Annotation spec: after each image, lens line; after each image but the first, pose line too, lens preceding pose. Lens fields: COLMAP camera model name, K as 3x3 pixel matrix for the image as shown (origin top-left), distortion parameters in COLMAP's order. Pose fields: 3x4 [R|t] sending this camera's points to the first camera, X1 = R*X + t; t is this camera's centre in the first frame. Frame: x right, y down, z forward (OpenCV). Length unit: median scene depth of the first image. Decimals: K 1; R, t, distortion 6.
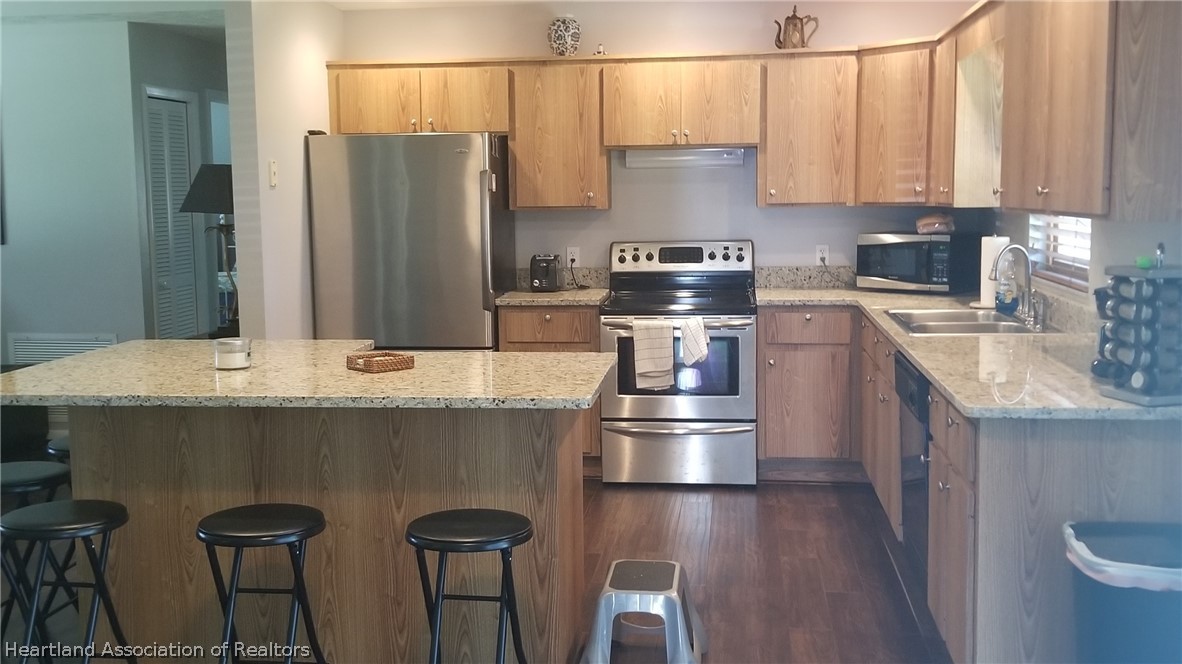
lens RADIAL K [[1144.7, 0, 586.0], [0, 1144.7, 299.6], [0, 0, 1]] dist [0.149267, -0.435004]
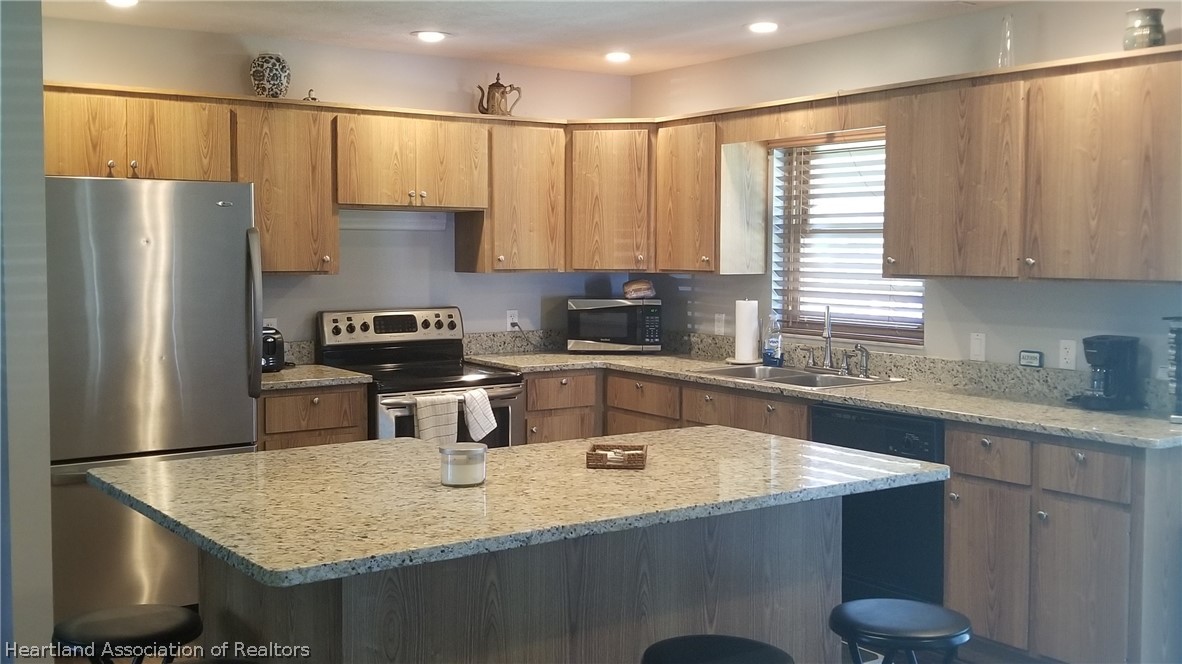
lens RADIAL K [[1144.7, 0, 586.0], [0, 1144.7, 299.6], [0, 0, 1]] dist [0.149267, -0.435004]
pose [[0.774431, -0.013095, 0.632522, -0.405573], [0.048278, 0.998094, -0.038447, -0.016376], [-0.630813, 0.060312, 0.773587, 0.194934]]
